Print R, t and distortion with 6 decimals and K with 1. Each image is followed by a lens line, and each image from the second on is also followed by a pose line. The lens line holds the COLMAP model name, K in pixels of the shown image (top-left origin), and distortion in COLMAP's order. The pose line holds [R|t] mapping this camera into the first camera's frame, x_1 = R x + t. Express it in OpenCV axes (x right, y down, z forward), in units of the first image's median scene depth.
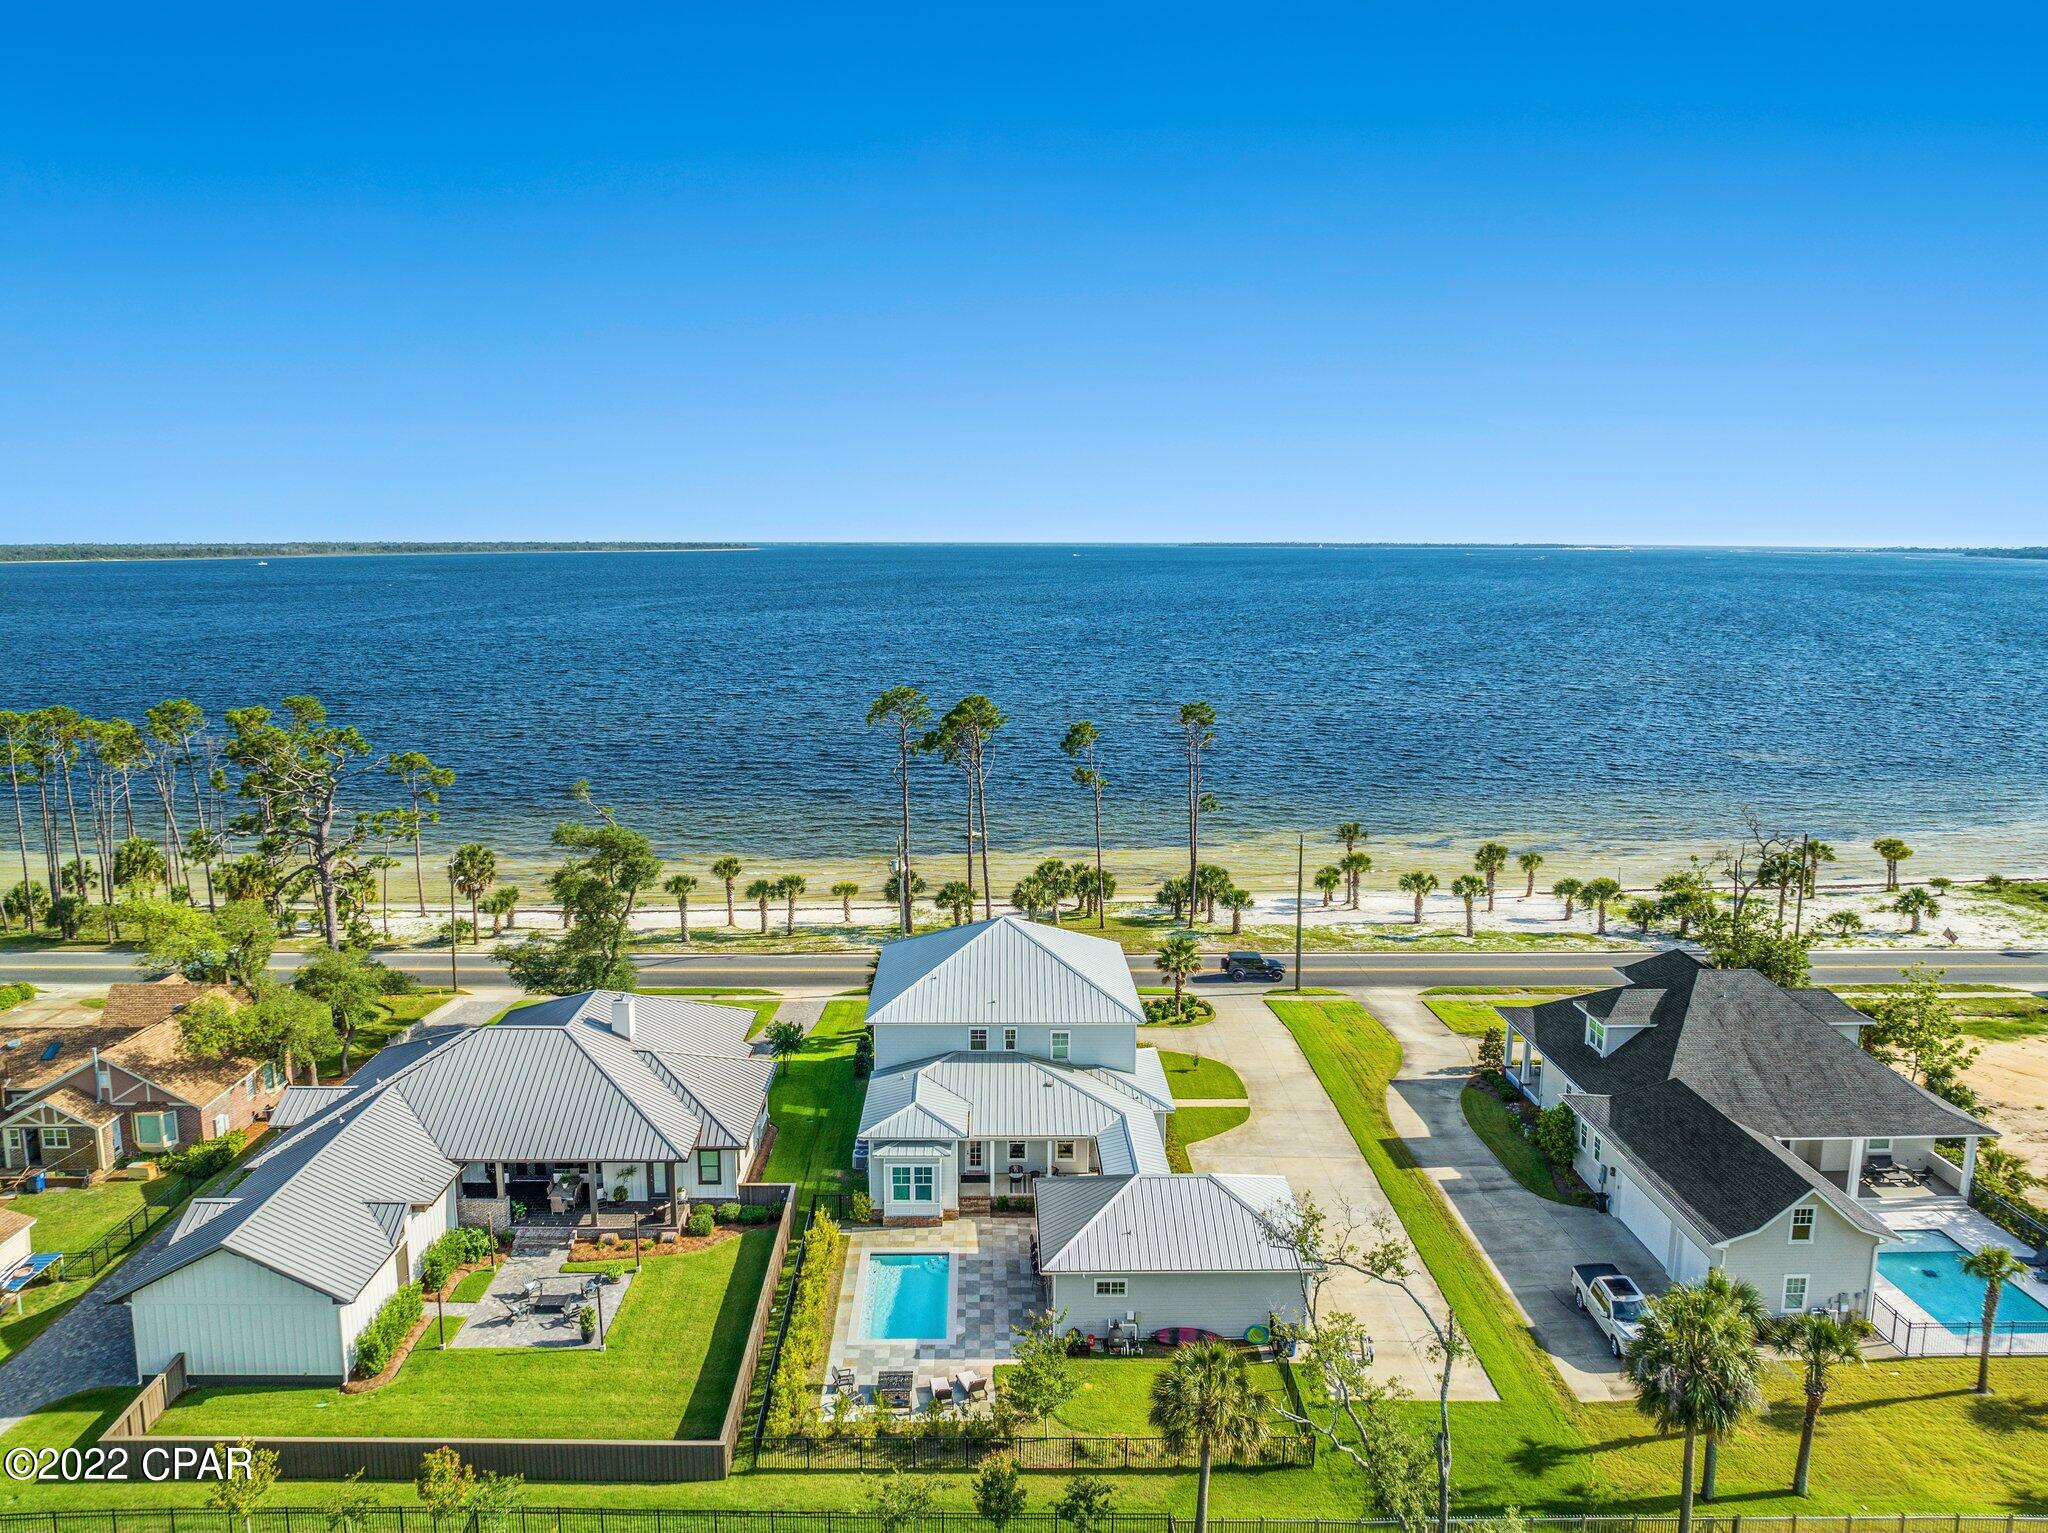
lens RADIAL K [[1436.3, 0, 991.5], [0, 1436.3, 763.9], [0, 0, 1]] dist [-0.037193, 0.007367]
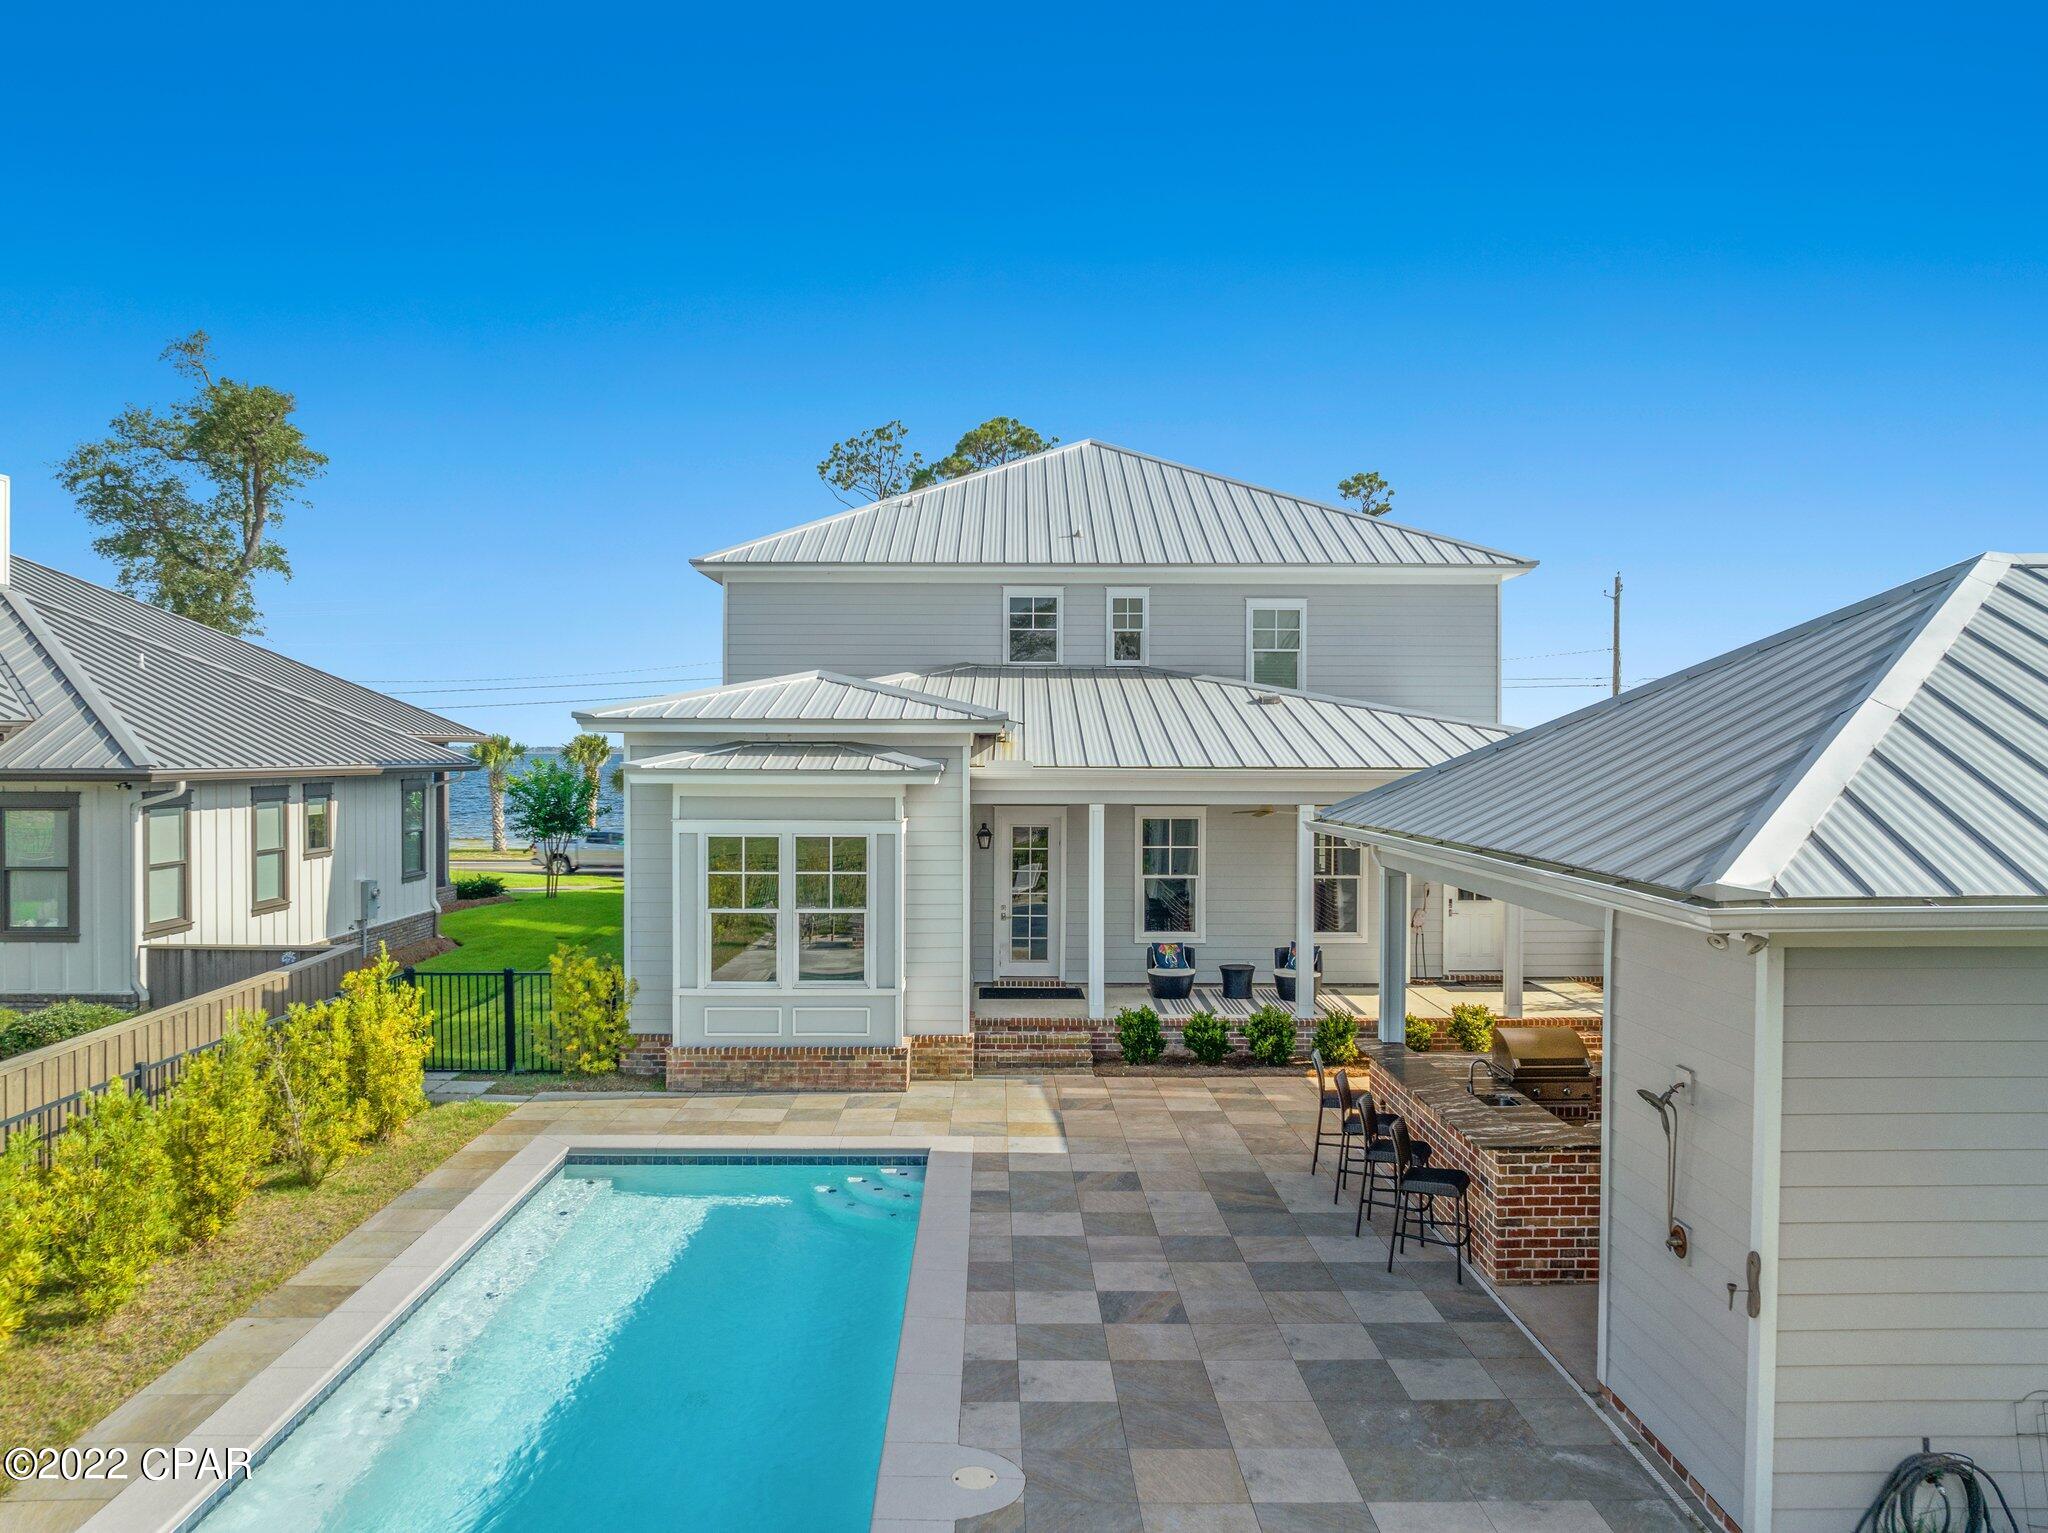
lens RADIAL K [[1436.3, 0, 991.5], [0, 1436.3, 763.9], [0, 0, 1]] dist [-0.037193, 0.007367]
pose [[0.999958, 0.001169, -0.009133, -0.017571], [-0.002502, 0.989080, -0.147358, 0.304609], [0.008861, 0.147374, 0.989041, 0.749177]]
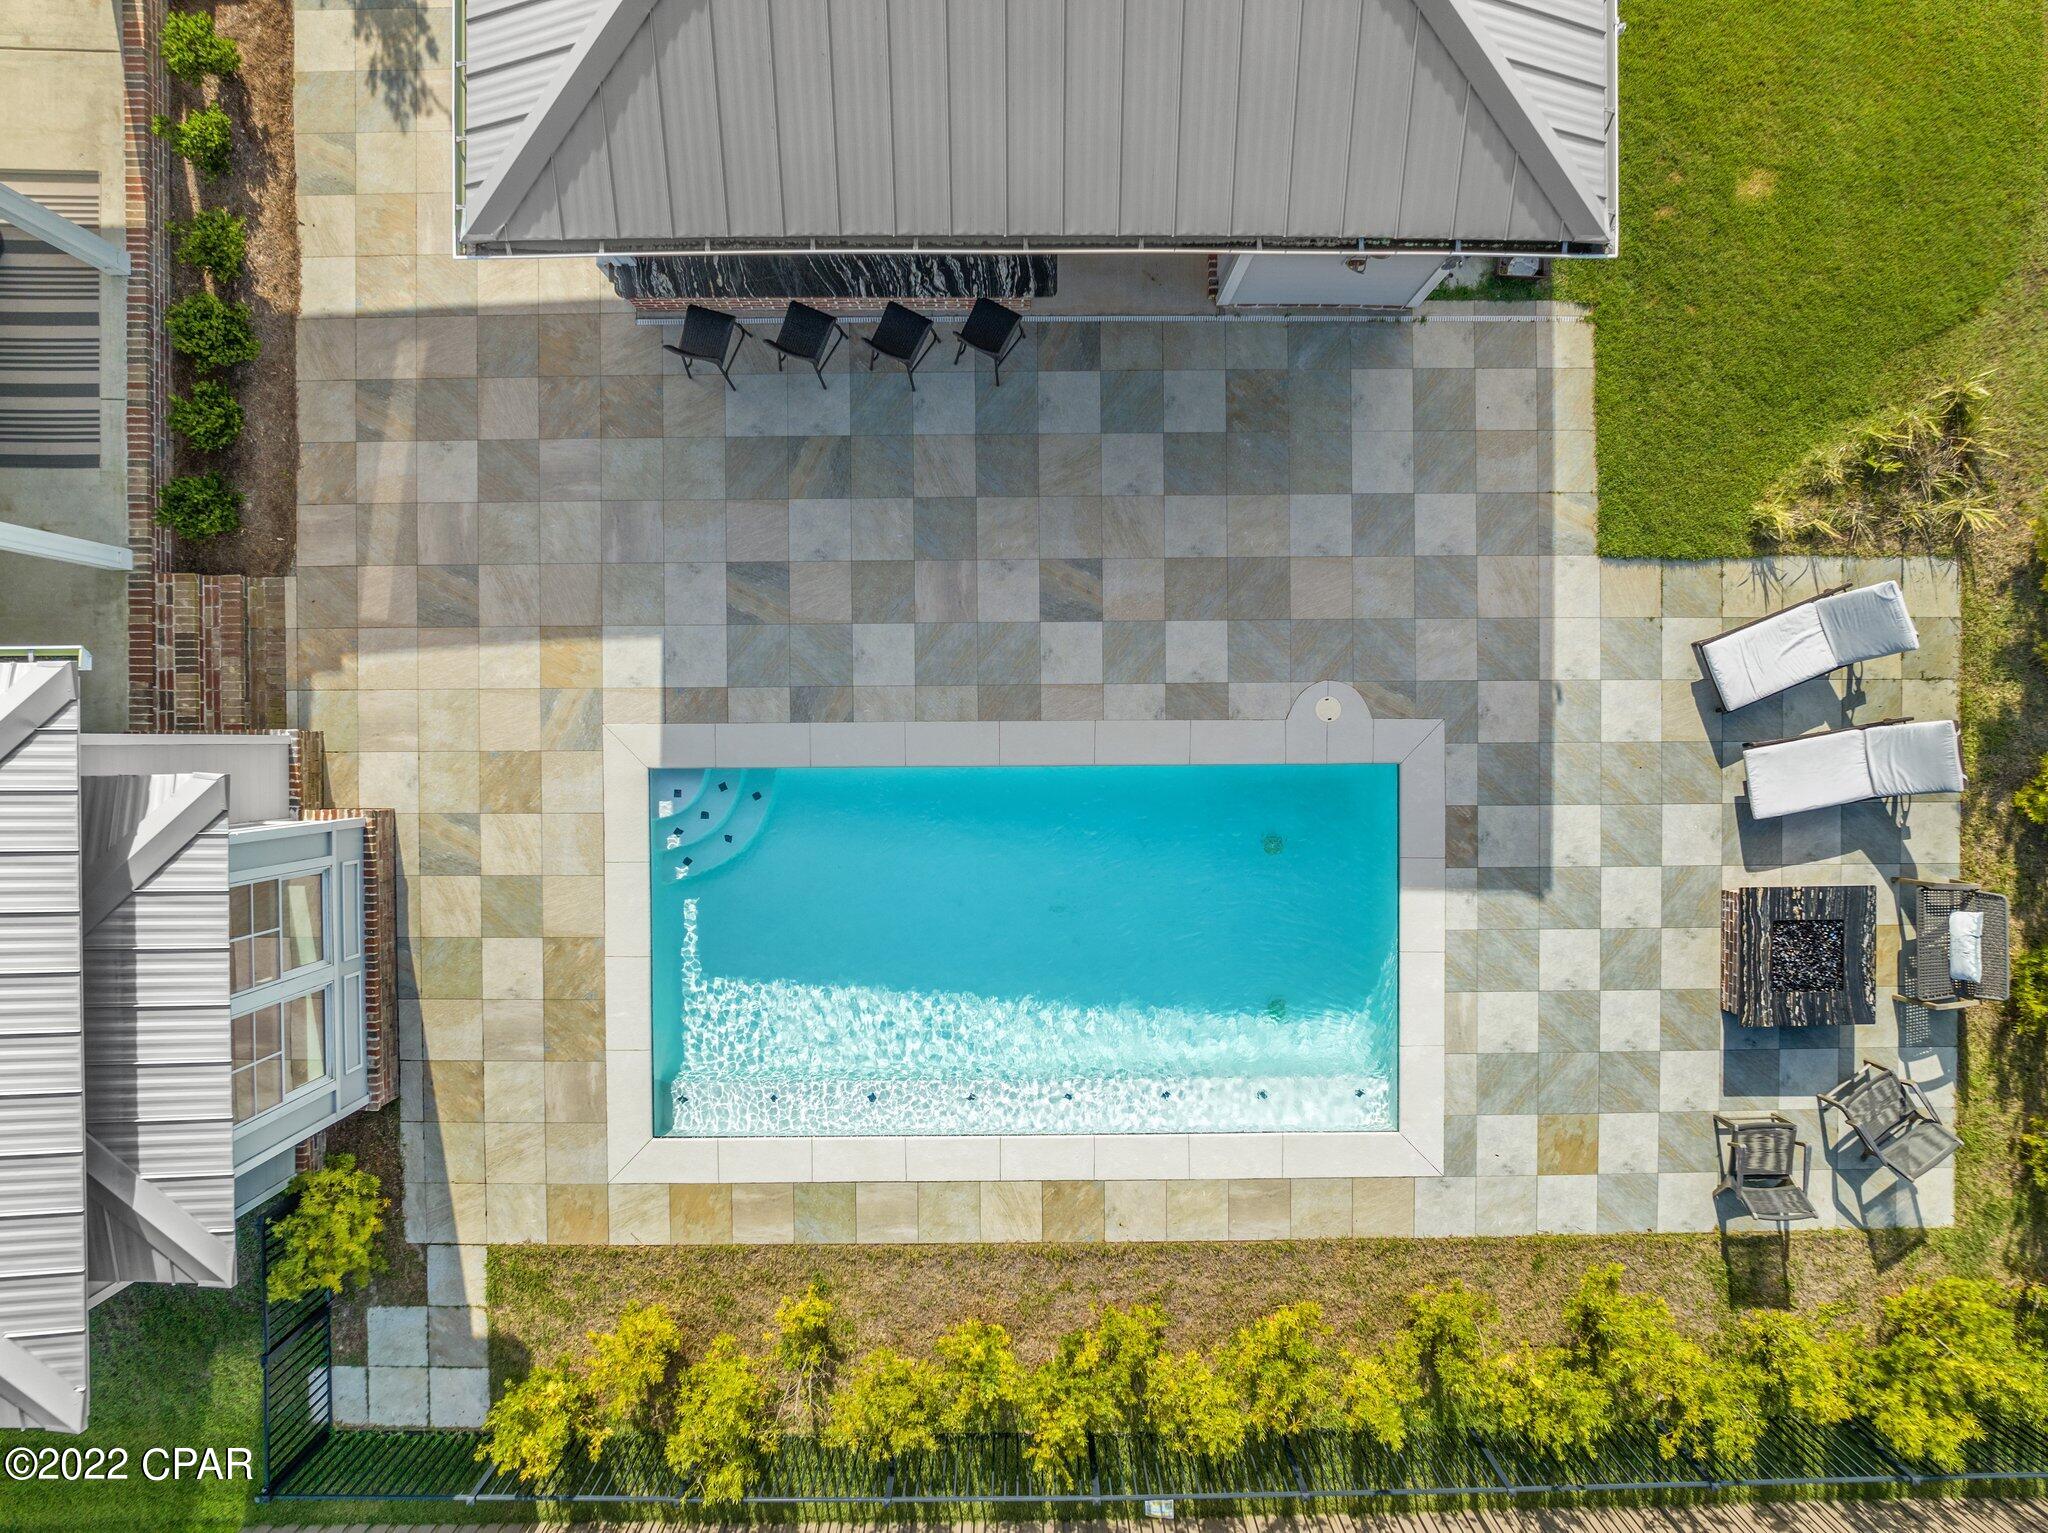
lens RADIAL K [[1436.3, 0, 991.5], [0, 1436.3, 763.9], [0, 0, 1]] dist [-0.037193, 0.007367]
pose [[0.002704, -0.999462, -0.032697, -0.021077], [0.160818, -0.031837, 0.986470, 0.135407], [-0.986980, -0.007926, 0.160645, 0.885221]]
